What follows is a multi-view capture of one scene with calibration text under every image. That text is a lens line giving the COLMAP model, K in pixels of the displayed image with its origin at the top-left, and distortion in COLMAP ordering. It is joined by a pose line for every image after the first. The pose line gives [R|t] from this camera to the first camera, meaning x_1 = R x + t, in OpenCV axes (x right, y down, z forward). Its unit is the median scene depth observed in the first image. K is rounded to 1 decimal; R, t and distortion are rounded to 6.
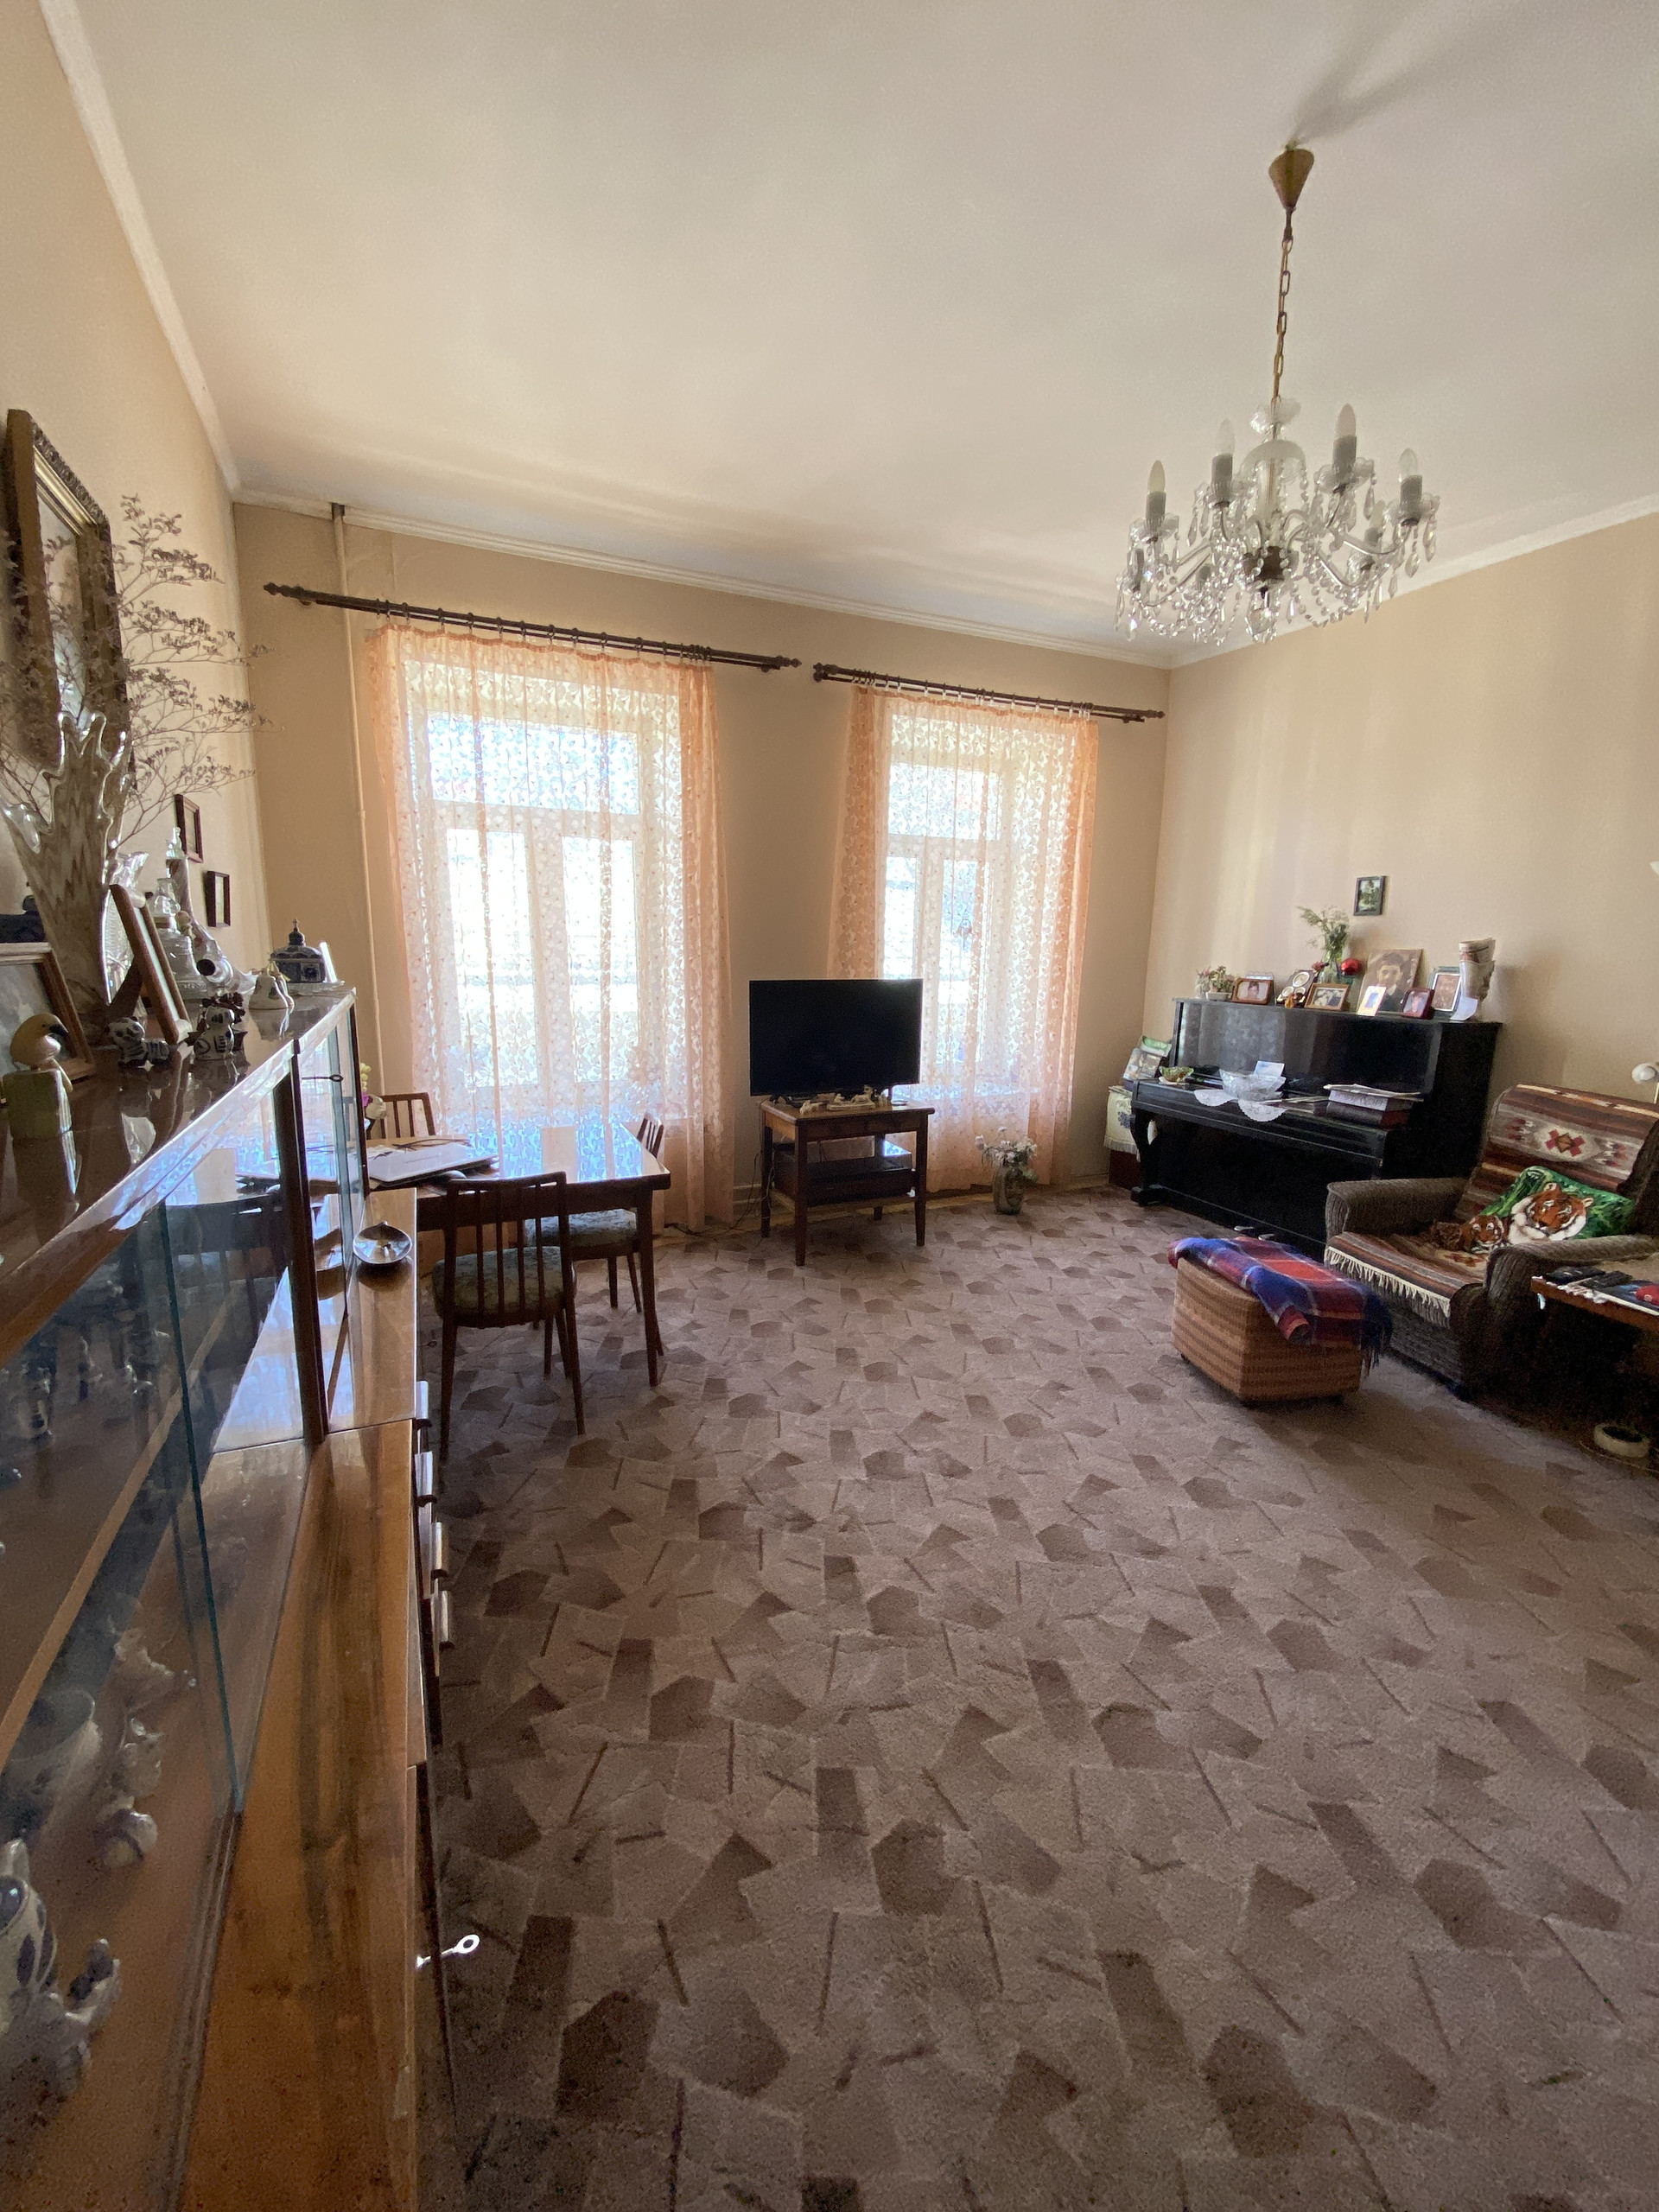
lens RADIAL K [[895.5, 0, 819.1], [0, 895.5, 1106.4], [0, 0, 1]] dist [-0.013338, -0.001483]
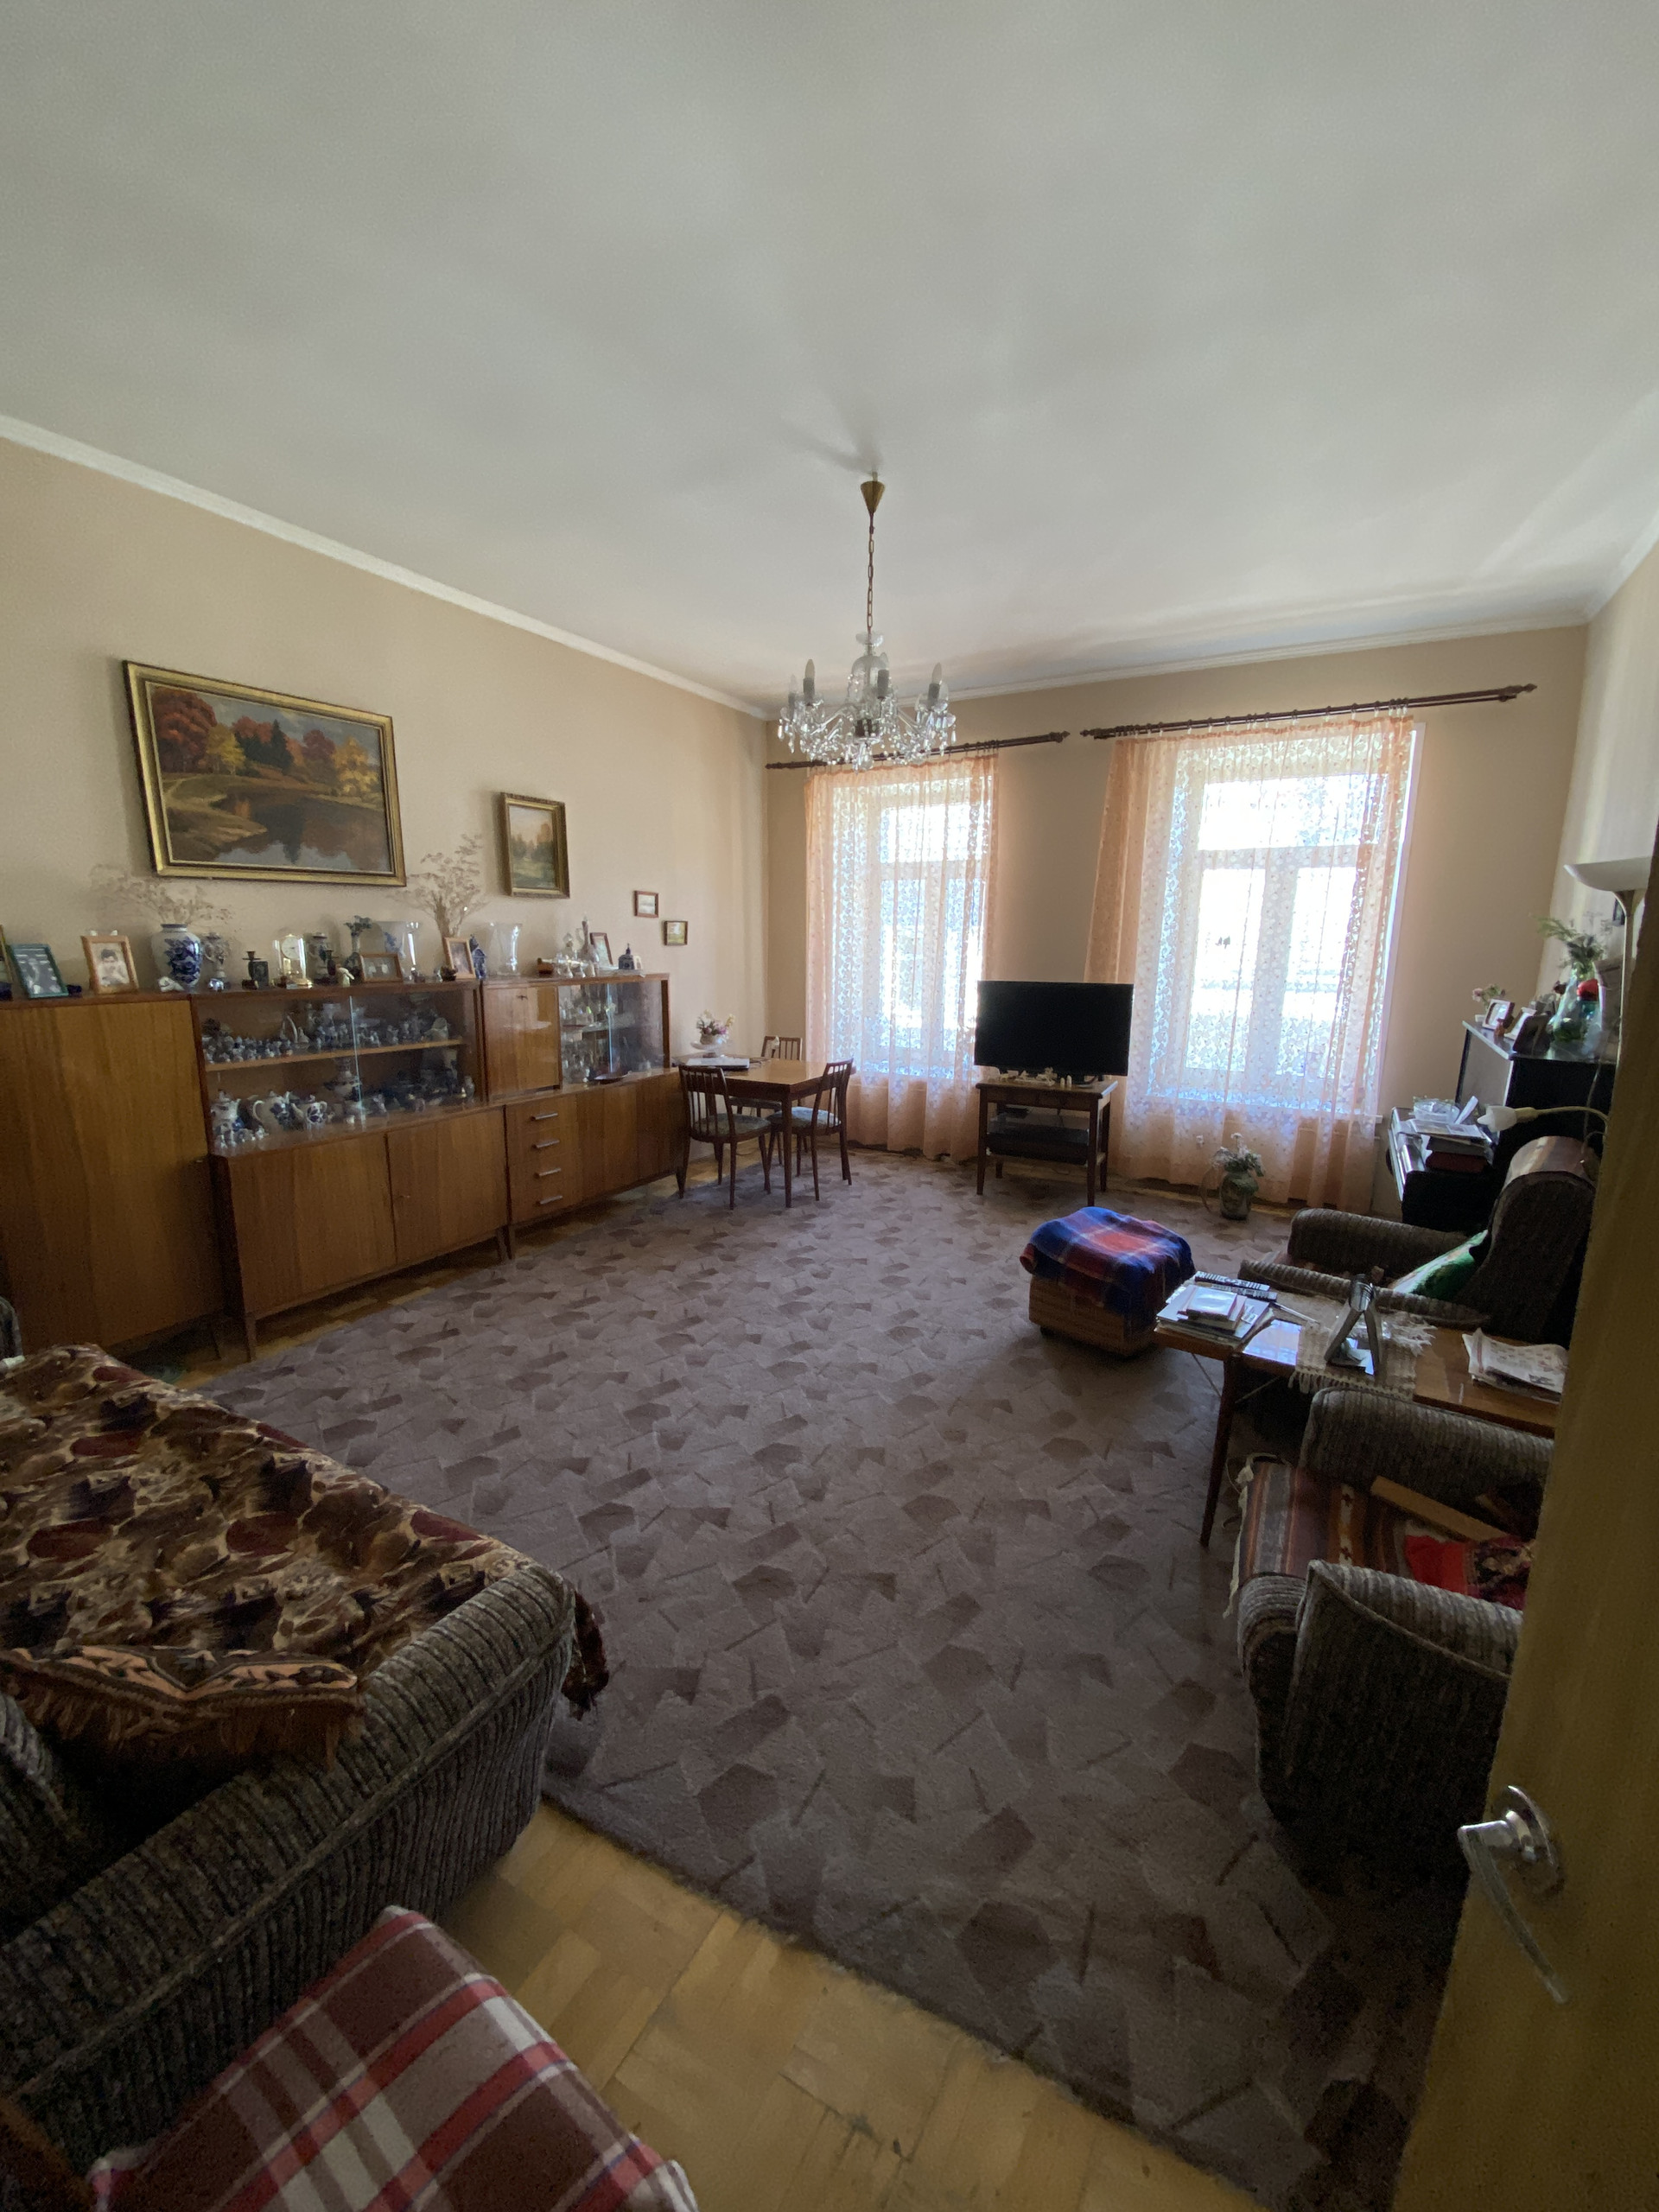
lens RADIAL K [[895.5, 0, 816.7], [0, 895.5, 1113.9], [0, 0, 1]] dist [-0.013338, -0.001483]
pose [[0.580277, 0.143545, -0.801669, 1.266784], [-0.155250, 0.985791, 0.064137, 0.016532], [0.799485, 0.087242, 0.594317, 0.008490]]
